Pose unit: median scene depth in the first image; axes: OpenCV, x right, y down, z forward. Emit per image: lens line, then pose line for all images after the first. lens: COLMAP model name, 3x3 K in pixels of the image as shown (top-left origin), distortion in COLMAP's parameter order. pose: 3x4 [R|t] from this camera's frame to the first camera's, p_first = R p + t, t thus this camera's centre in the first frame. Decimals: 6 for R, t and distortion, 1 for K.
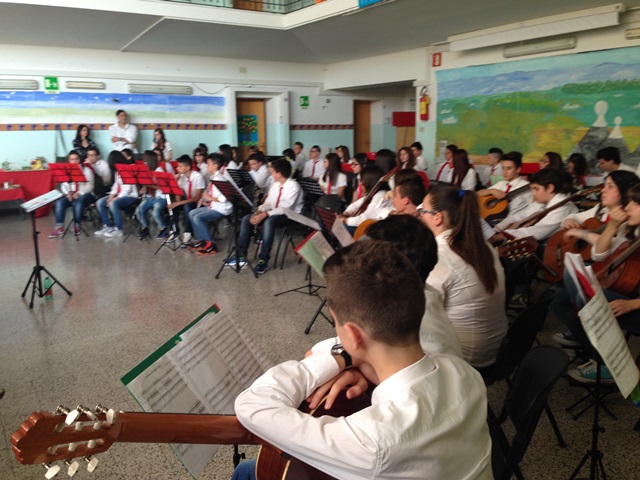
lens RADIAL K [[596.3, 0, 320.0], [0, 596.3, 240.0], [0, 0, 1]] dist [0.111690, -0.193222]
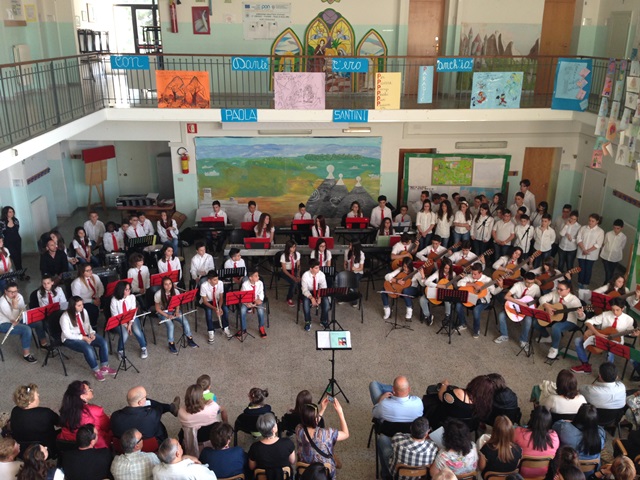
lens RADIAL K [[596.3, 0, 320.0], [0, 596.3, 240.0], [0, 0, 1]] dist [0.111690, -0.193222]
pose [[0.493434, -0.275120, 0.825125, -0.934057], [0.145688, 0.961397, 0.233434, -0.381378], [-0.857495, 0.005027, 0.514467, 0.111154]]
